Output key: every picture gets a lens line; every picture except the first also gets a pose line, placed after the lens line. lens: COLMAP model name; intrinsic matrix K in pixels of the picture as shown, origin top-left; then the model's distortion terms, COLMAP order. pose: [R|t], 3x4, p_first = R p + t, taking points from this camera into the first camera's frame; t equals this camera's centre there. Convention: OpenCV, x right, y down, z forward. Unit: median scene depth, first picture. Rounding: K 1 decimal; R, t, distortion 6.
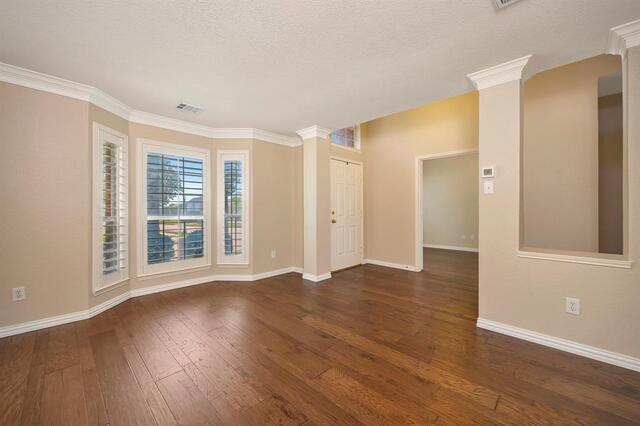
lens RADIAL K [[251.7, 0, 319.7], [0, 251.7, 208.1], [0, 0, 1]] dist [-0.003209, -0.000702]
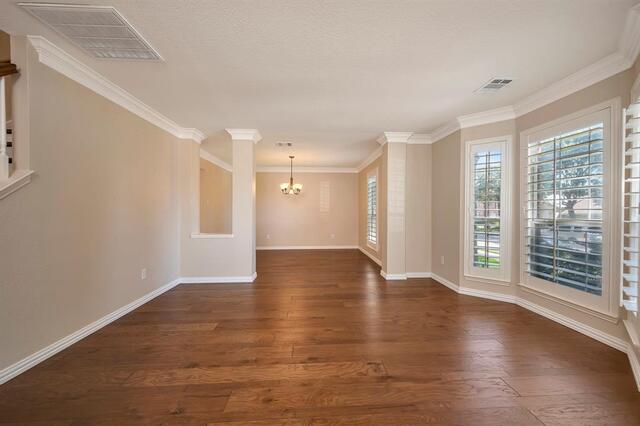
lens RADIAL K [[251.7, 0, 321.3], [0, 251.7, 213.7], [0, 0, 1]] dist [-0.003209, -0.000702]
pose [[-0.675554, 0.014721, -0.737164, 0.484437], [0.004440, 0.999864, 0.015899, 0.002070], [0.737297, 0.007468, -0.675527, 1.242813]]
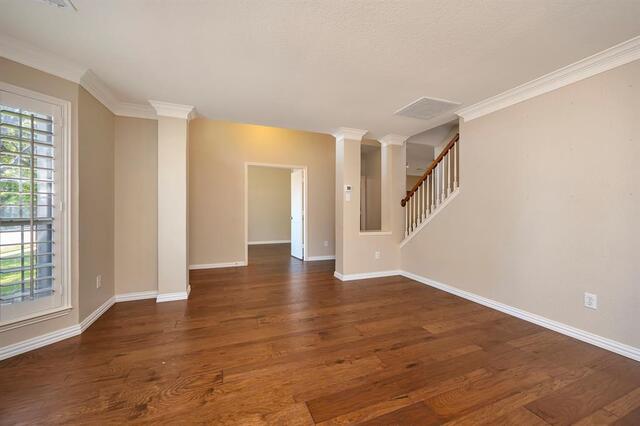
lens RADIAL K [[251.7, 0, 321.2], [0, 251.7, 212.9], [0, 0, 1]] dist [-0.003209, -0.000702]
pose [[0.407458, 0.003558, 0.913217, -0.779582], [-0.002184, 0.999993, -0.002921, 0.023683], [-0.913221, -0.000804, 0.407464, 0.384726]]
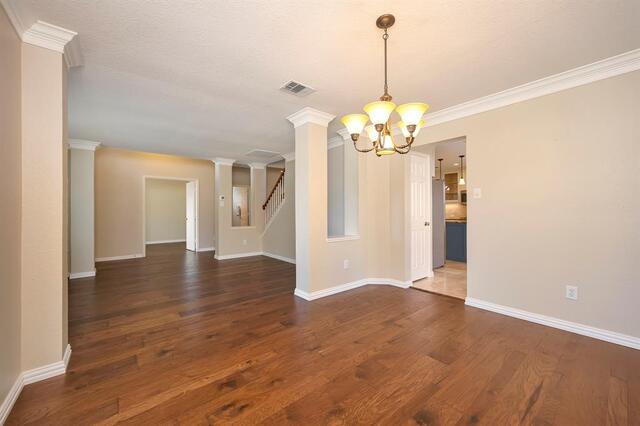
lens RADIAL K [[251.7, 0, 318.9], [0, 251.7, 213.9], [0, 0, 1]] dist [-0.003209, -0.000702]
pose [[0.106022, 0.006844, 0.994340, -1.436833], [0.013297, 0.999877, -0.008299, 0.044518], [-0.994275, 0.014102, 0.105918, -0.197701]]
